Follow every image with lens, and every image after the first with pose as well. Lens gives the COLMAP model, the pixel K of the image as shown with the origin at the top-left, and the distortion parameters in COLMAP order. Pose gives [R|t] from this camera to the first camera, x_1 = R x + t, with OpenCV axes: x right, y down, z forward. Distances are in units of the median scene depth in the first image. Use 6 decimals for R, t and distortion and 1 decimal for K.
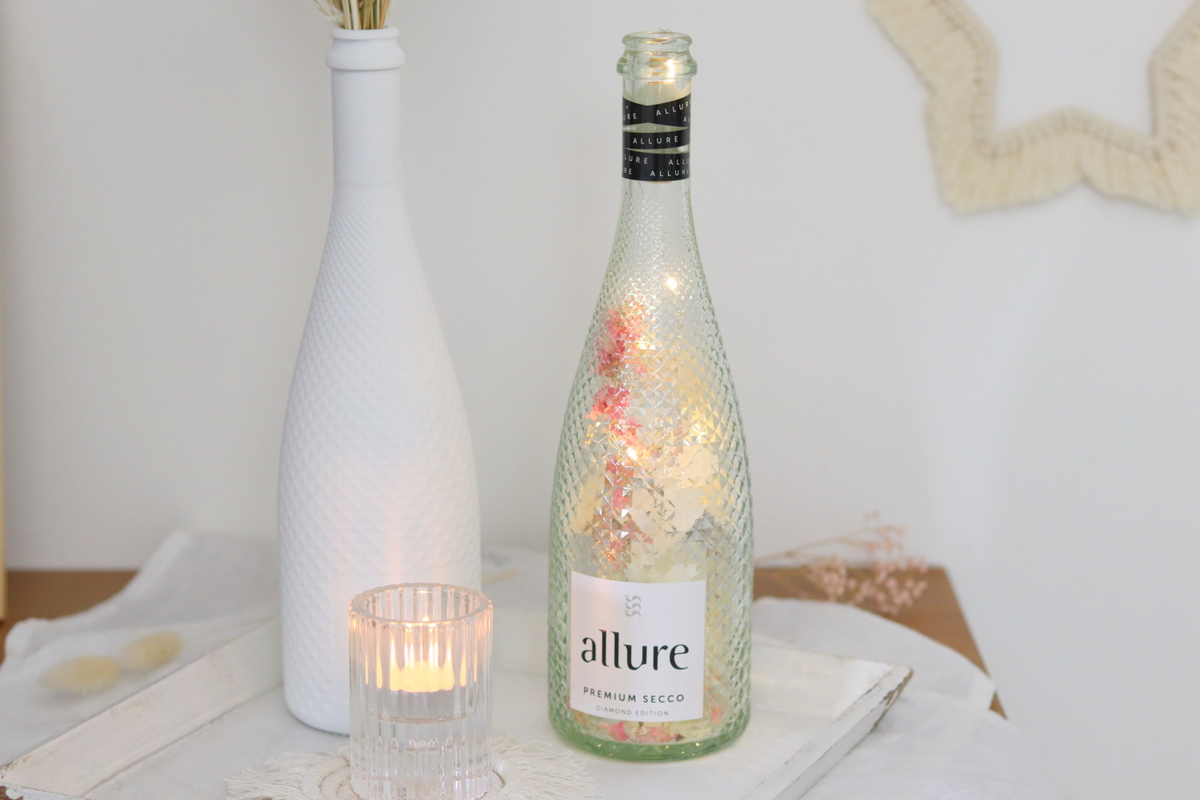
lens RADIAL K [[2879.8, 0, 600.0], [0, 2879.8, 400.0], [0, 0, 1]] dist [-0.027284, -0.517110]
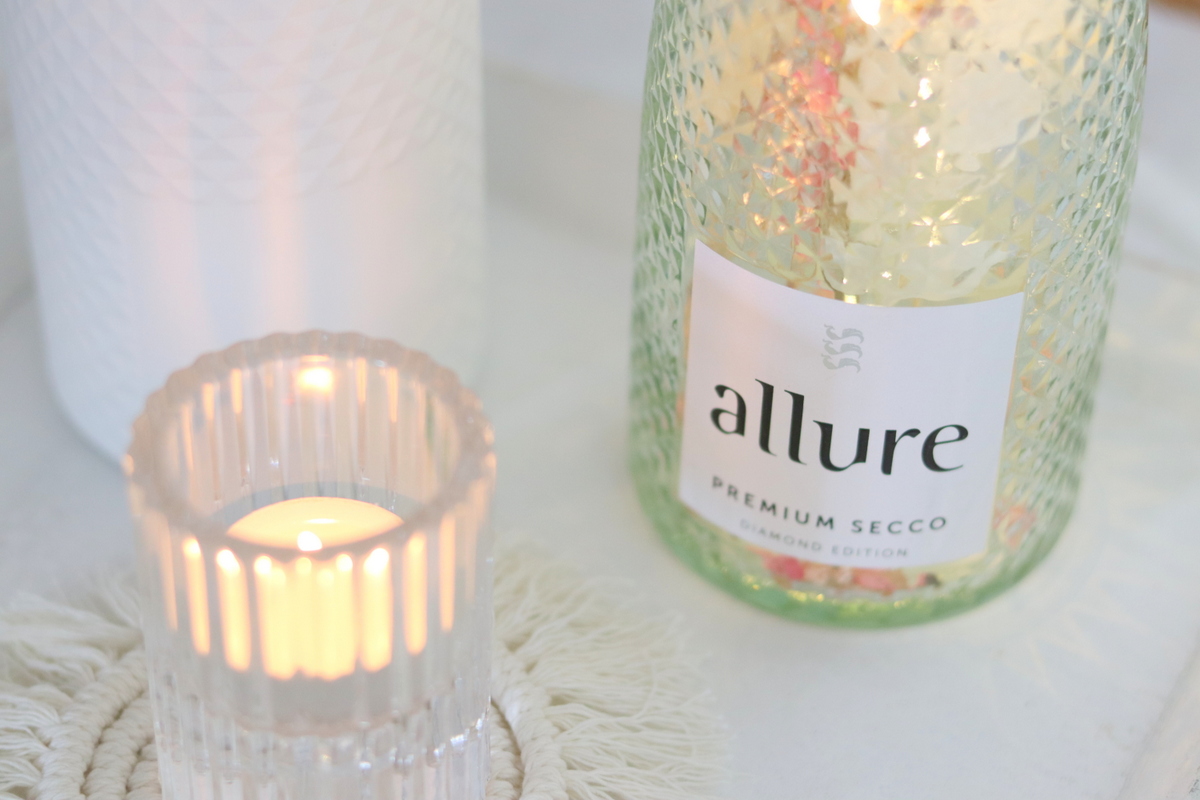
lens RADIAL K [[2879.8, 0, 600.0], [0, 2879.8, 400.0], [0, 0, 1]] dist [-0.027284, -0.517110]
pose [[0.999325, 0.033190, -0.015730, -0.016291], [-0.022712, 0.894988, 0.445511, -0.102744], [0.028865, -0.444853, 0.895138, 0.627483]]
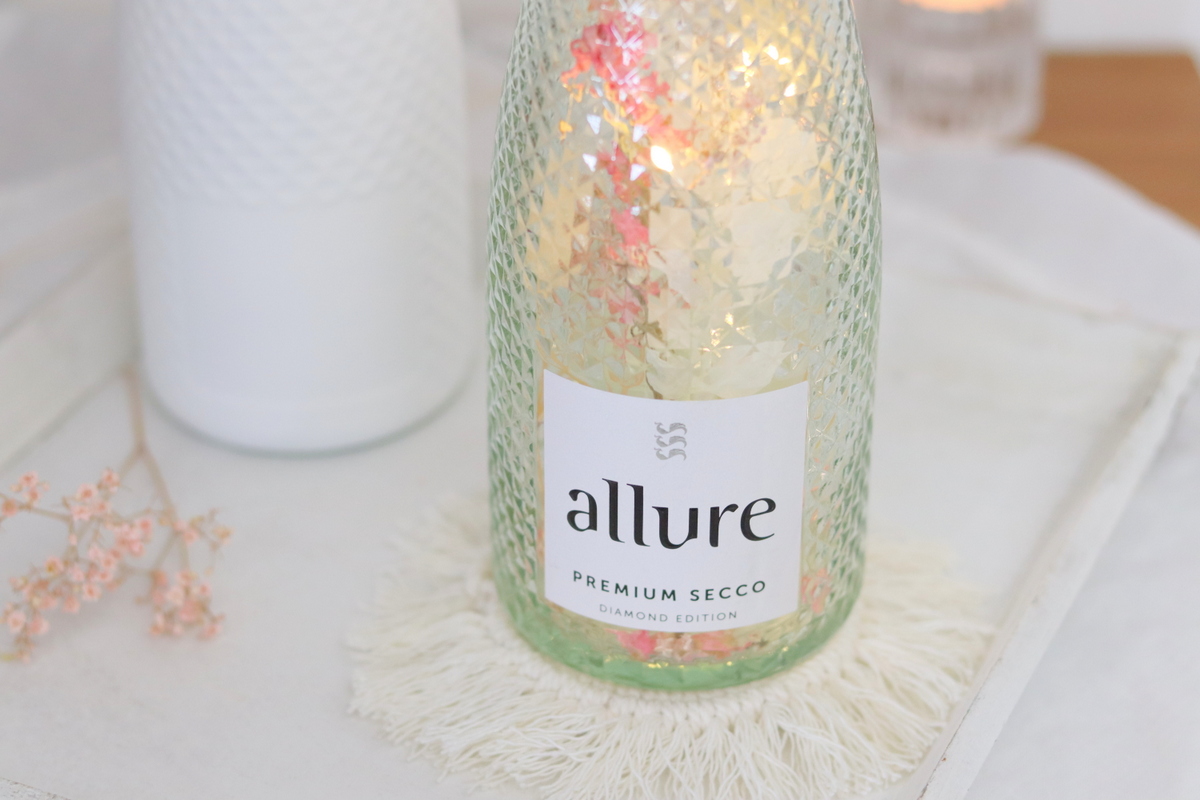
lens RADIAL K [[2879.8, 0, 600.0], [0, 2879.8, 400.0], [0, 0, 1]] dist [-0.027284, -0.517110]
pose [[0.993847, -0.066487, 0.088588, -0.045934], [0.036113, 0.950603, 0.308300, -0.093662], [-0.104710, -0.303204, 0.947155, 0.515446]]
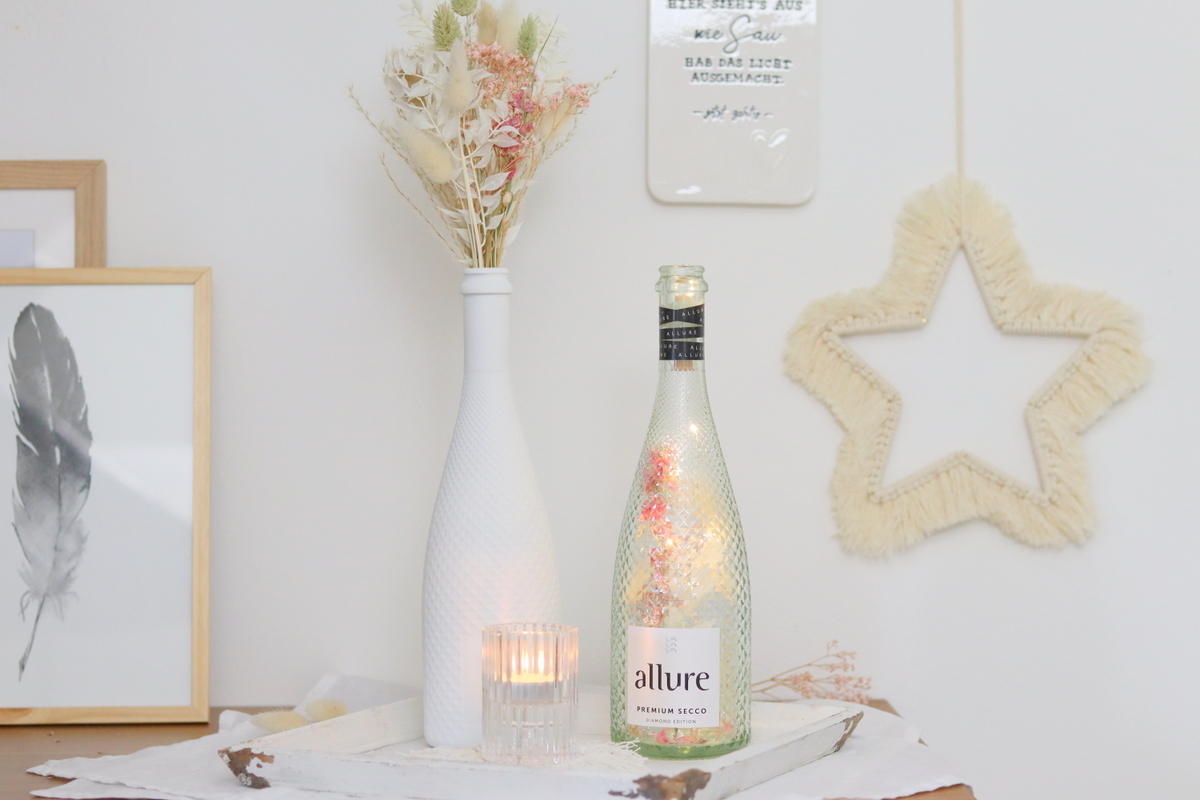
lens RADIAL K [[2879.8, 0, 600.0], [0, 2879.8, 400.0], [0, 0, 1]] dist [-0.027284, -0.517110]
pose [[0.999845, -0.007351, 0.015980, -0.047170], [0.010387, 0.979916, -0.199140, 0.240586], [-0.014195, 0.199275, 0.979841, -0.464676]]
